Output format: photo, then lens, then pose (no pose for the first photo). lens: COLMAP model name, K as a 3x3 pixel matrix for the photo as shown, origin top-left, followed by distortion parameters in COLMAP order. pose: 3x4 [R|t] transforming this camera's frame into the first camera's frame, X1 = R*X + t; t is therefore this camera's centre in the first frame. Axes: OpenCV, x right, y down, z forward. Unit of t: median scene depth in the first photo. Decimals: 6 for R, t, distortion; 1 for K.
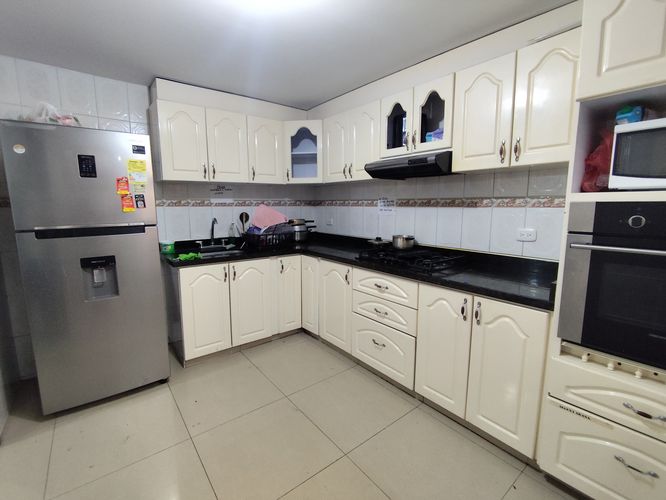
lens RADIAL K [[304.7, 0, 322.0], [0, 304.7, 246.6], [0, 0, 1]] dist [0.001796, -0.001035]
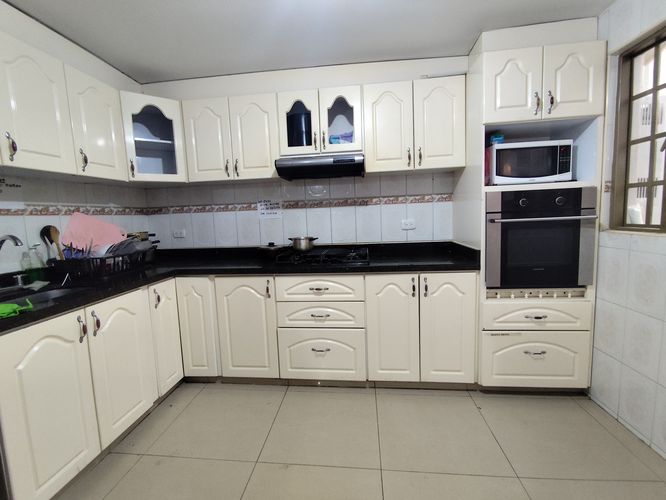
lens RADIAL K [[304.7, 0, 329.9], [0, 304.7, 246.0], [0, 0, 1]] dist [0.001796, -0.001035]
pose [[0.694963, -0.100759, 0.711951, -0.438630], [0.138238, 0.990385, 0.005225, -0.001070], [-0.705632, 0.094788, 0.702210, 0.297153]]
